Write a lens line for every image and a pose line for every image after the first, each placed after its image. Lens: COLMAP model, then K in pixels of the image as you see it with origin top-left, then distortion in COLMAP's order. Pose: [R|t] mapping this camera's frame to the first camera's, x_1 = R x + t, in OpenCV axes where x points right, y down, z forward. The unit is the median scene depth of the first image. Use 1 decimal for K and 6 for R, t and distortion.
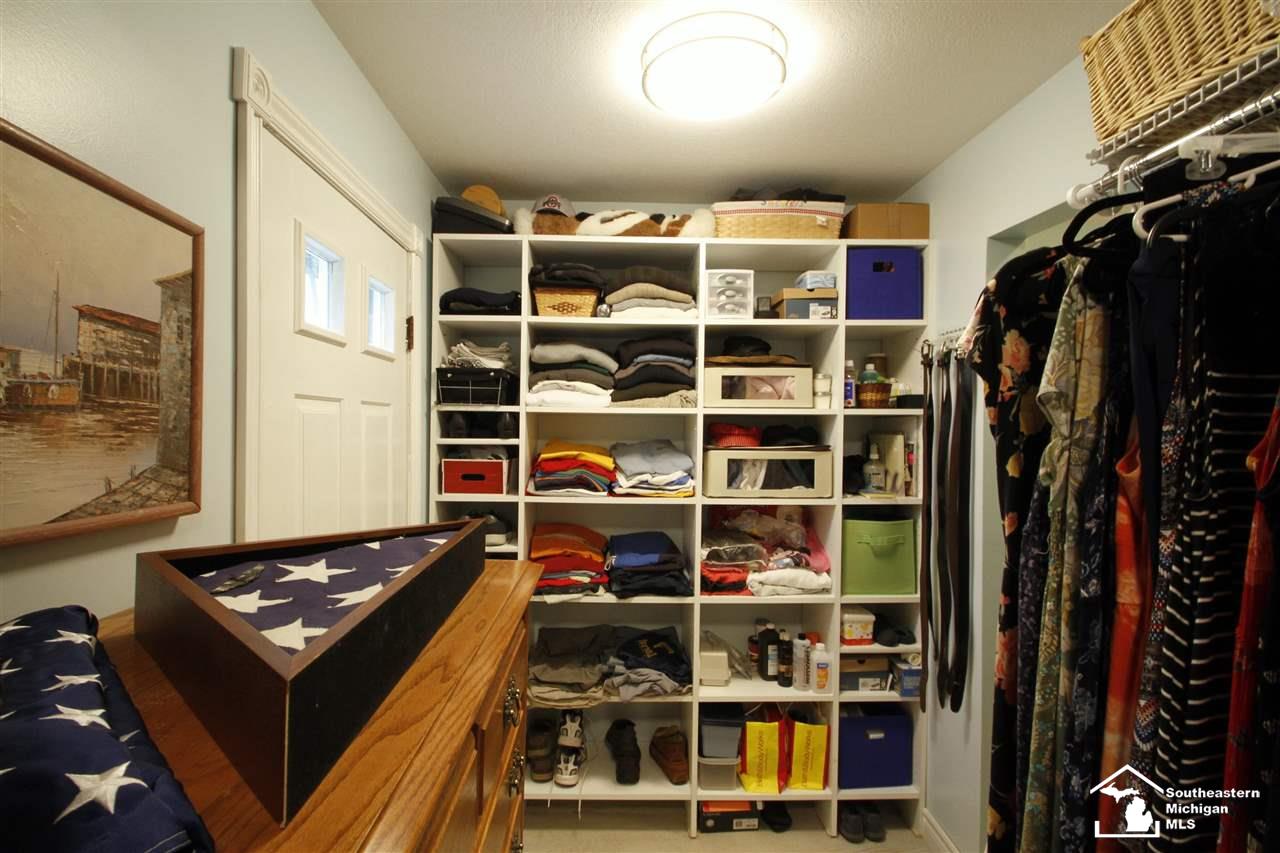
lens RADIAL K [[591.0, 0, 637.1], [0, 591.0, 431.9], [0, 0, 1]] dist [0.003650, -0.009263]
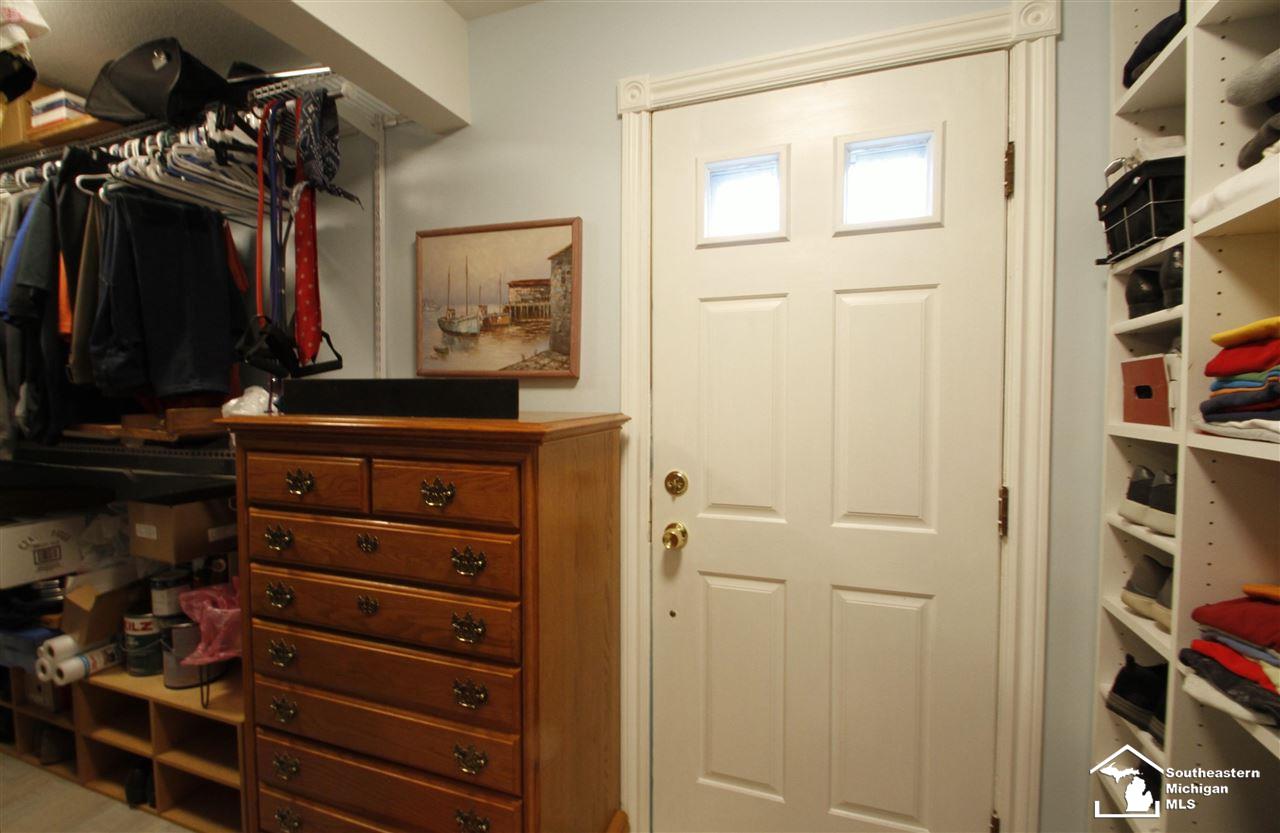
lens RADIAL K [[569.4, 0, 636.6], [0, 569.4, 411.8], [0, 0, 1]] dist [-0.000658, 0.000045]
pose [[-0.367615, 0.021815, -0.929722, 0.932679], [-0.004525, 0.999671, 0.025245, 0.227703], [0.929967, 0.013487, -0.367395, 2.090725]]
